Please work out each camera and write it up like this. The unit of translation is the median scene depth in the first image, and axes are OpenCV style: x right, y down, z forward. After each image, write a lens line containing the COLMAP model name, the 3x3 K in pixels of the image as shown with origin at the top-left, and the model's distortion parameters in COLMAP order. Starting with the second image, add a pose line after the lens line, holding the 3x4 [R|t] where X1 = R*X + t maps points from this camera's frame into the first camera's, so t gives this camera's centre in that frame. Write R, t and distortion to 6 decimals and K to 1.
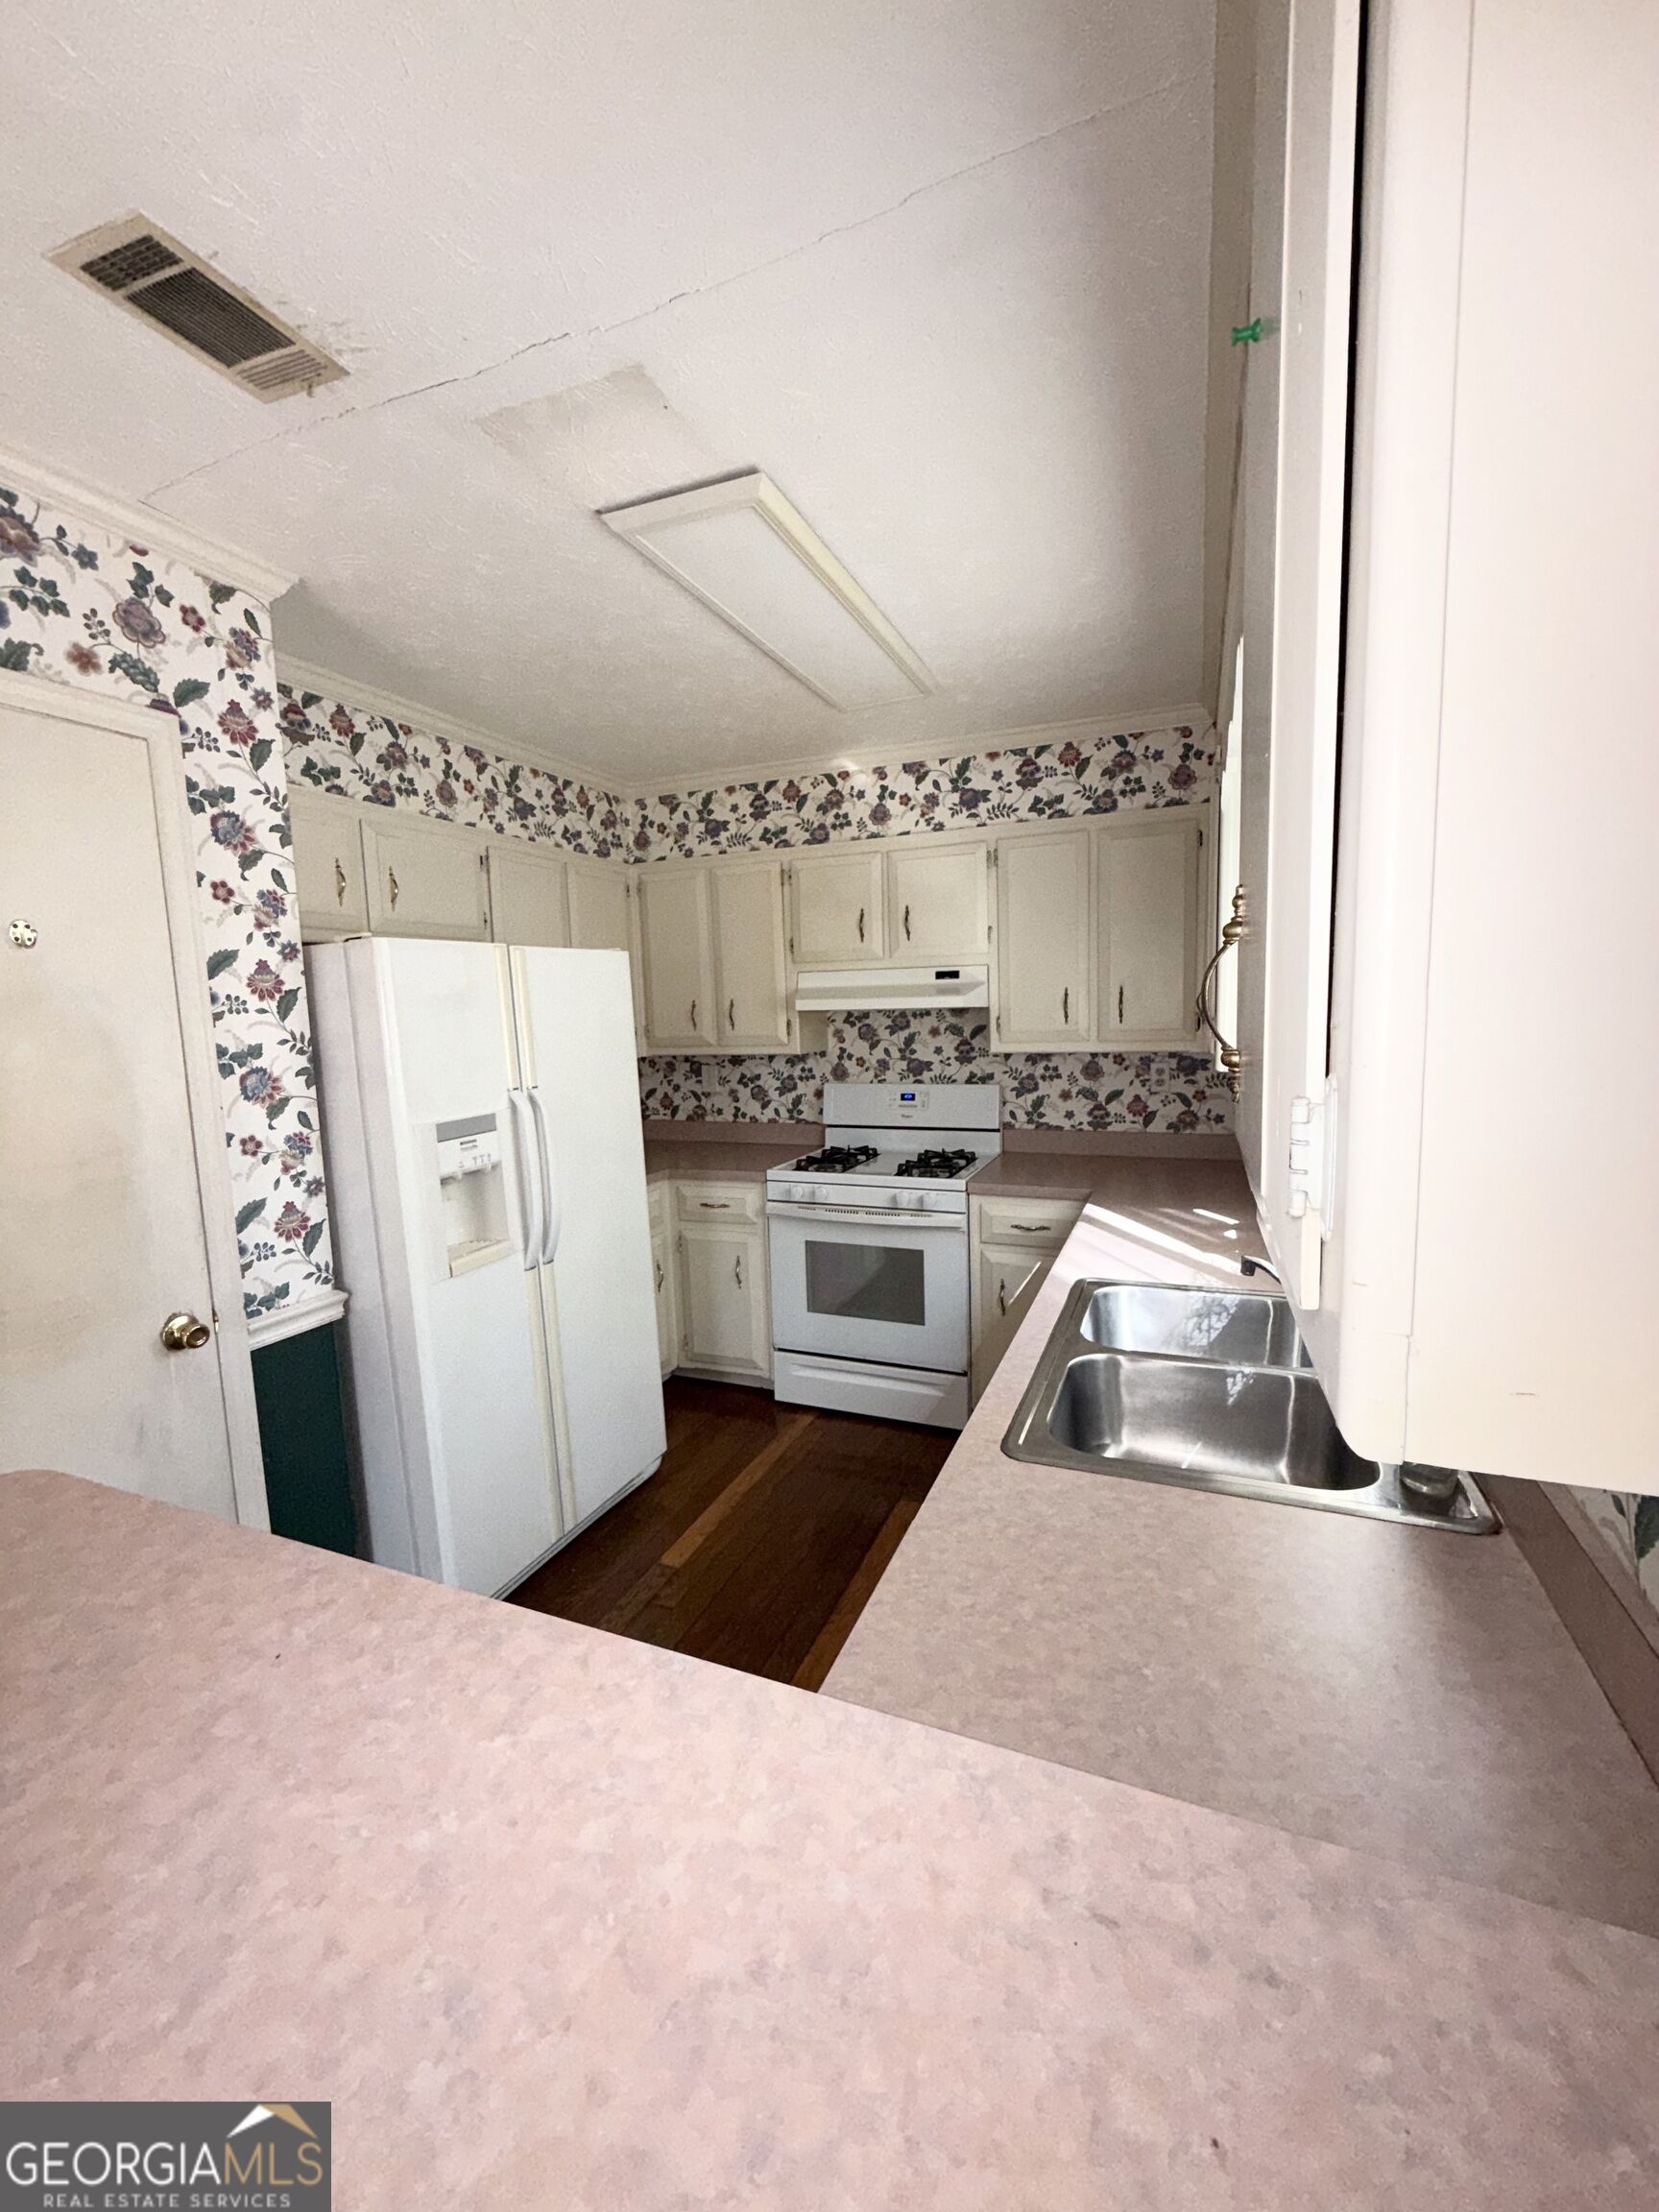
lens RADIAL K [[882.6, 0, 826.9], [0, 882.6, 1094.4], [0, 0, 1]] dist [-0.001434, -0.000816]
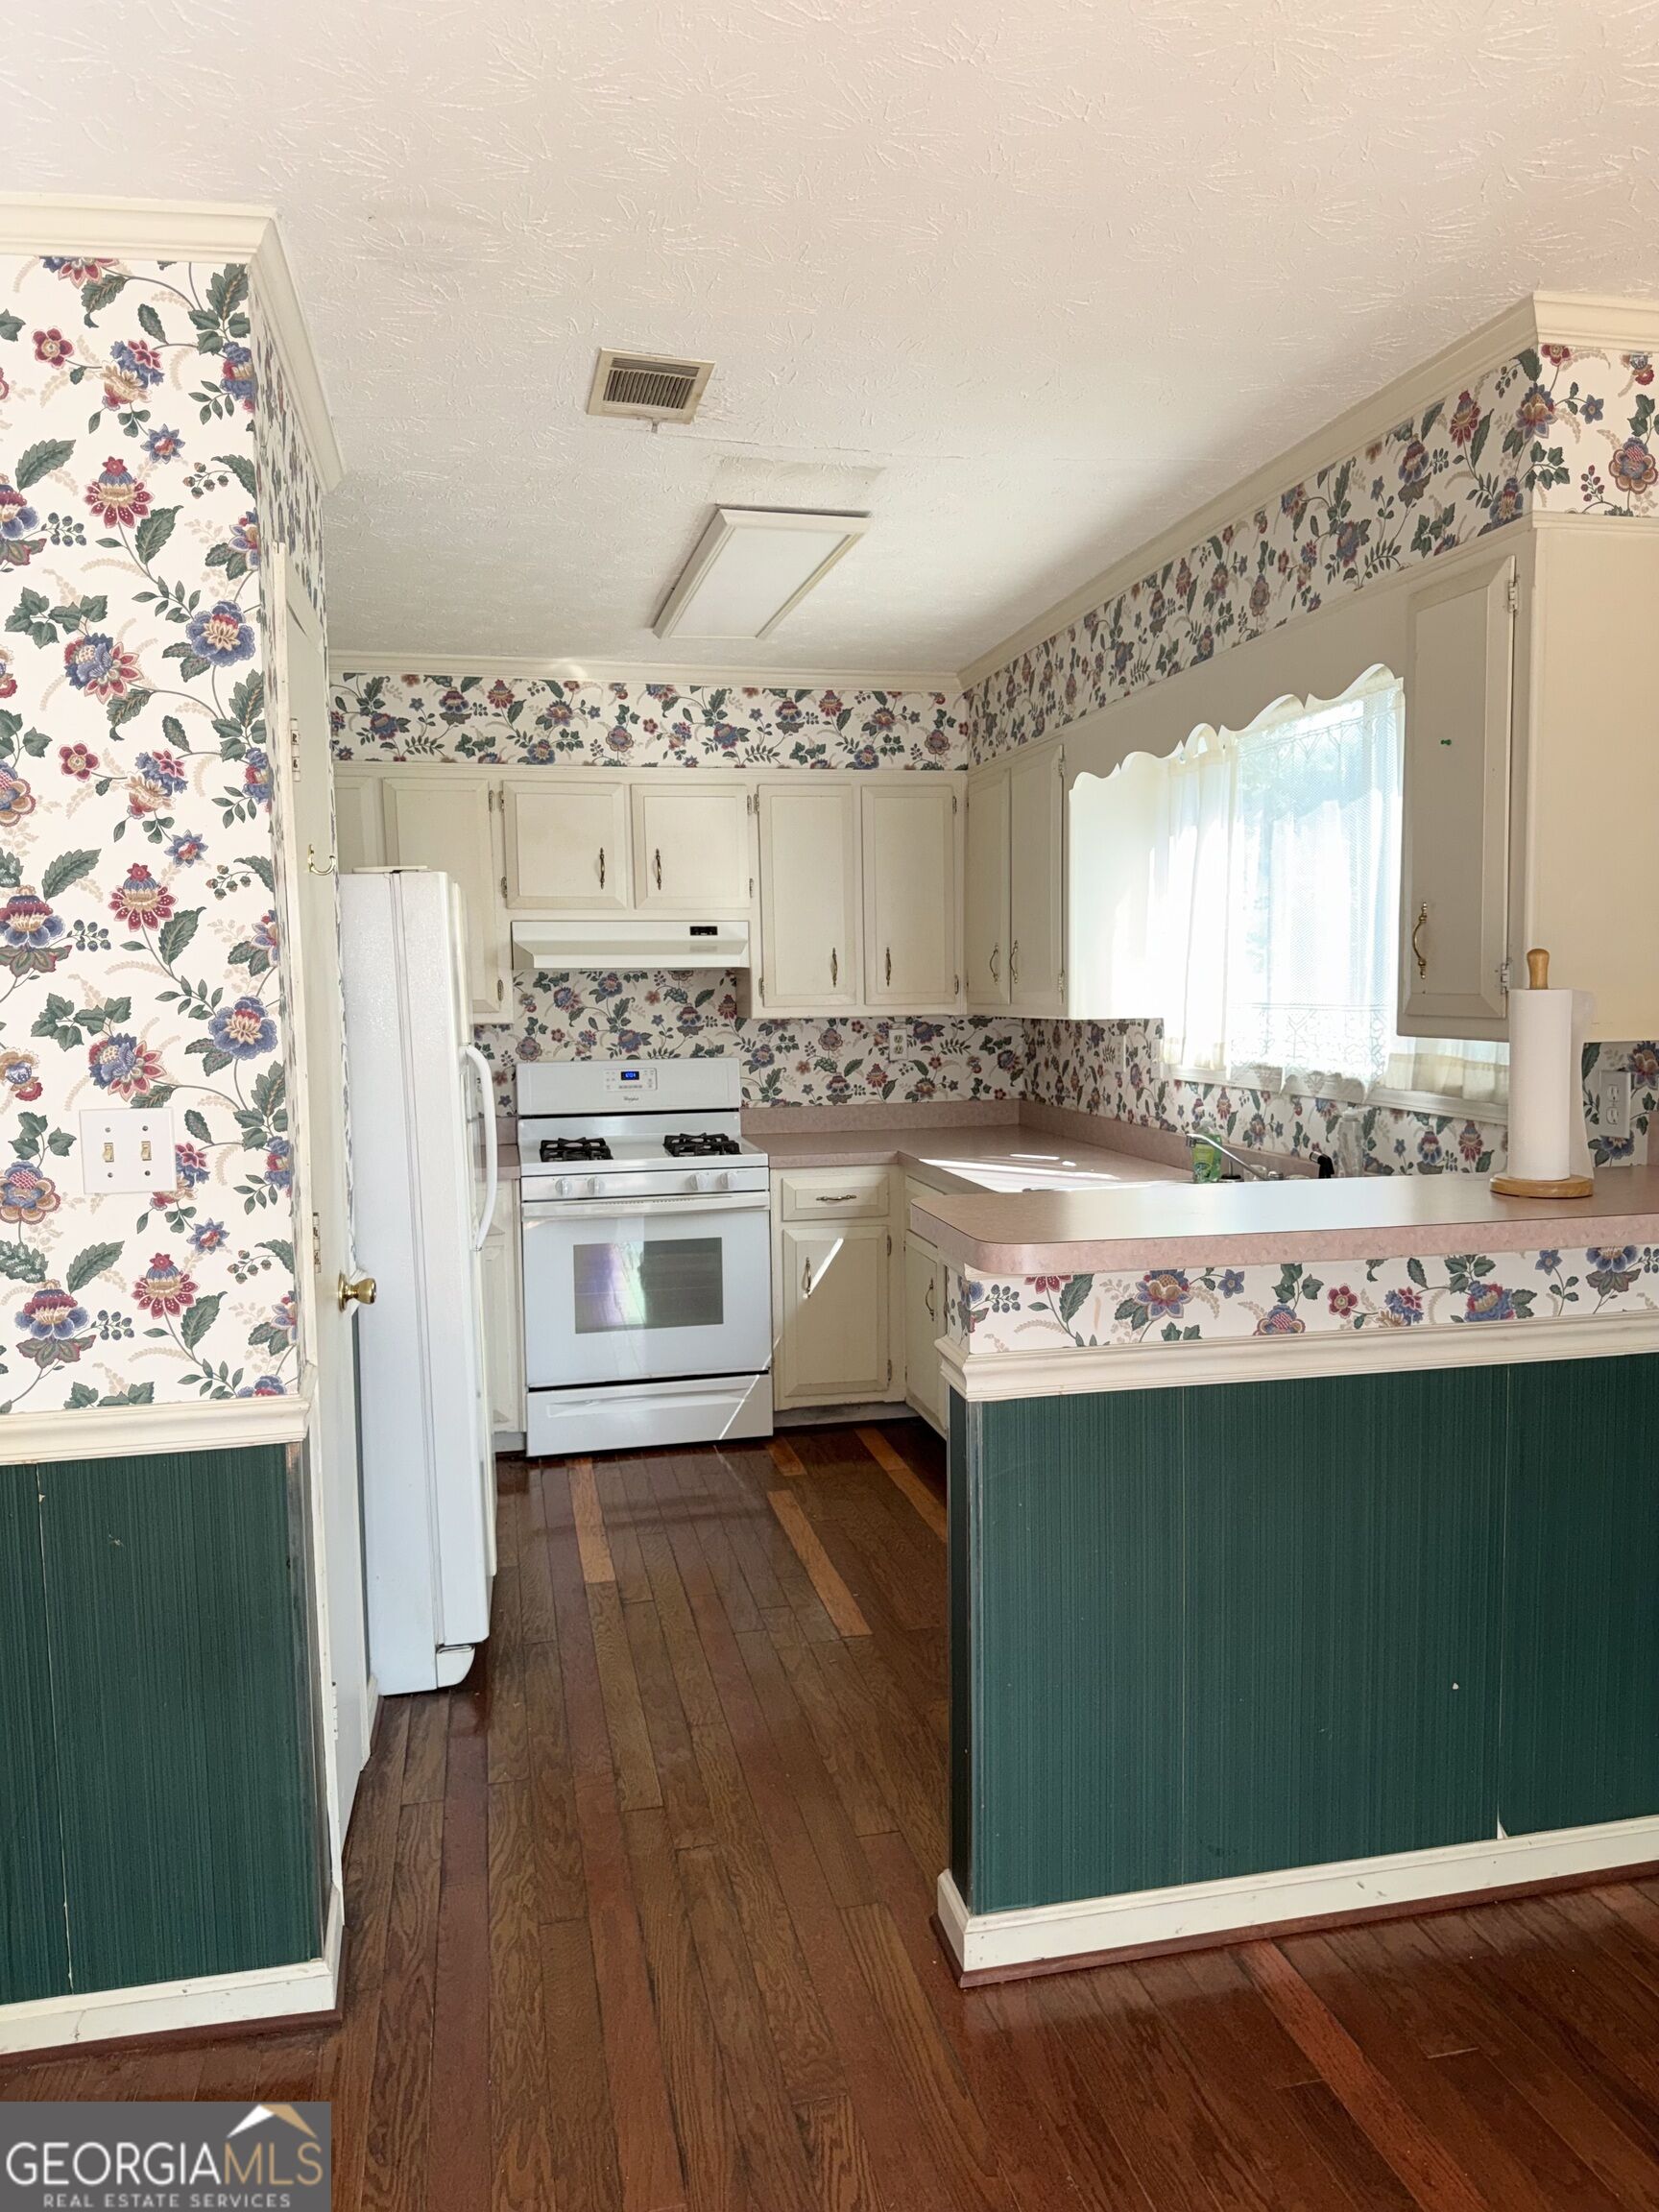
lens RADIAL K [[1540.7, 0, 836.6], [0, 1540.7, 1103.2], [0, 0, 1]] dist [0.033769, -0.031664]
pose [[0.811668, -0.037337, 0.582924, -0.637577], [0.046394, 0.998923, -0.000617, 0.041093], [-0.582273, 0.027545, 0.812526, -0.308351]]
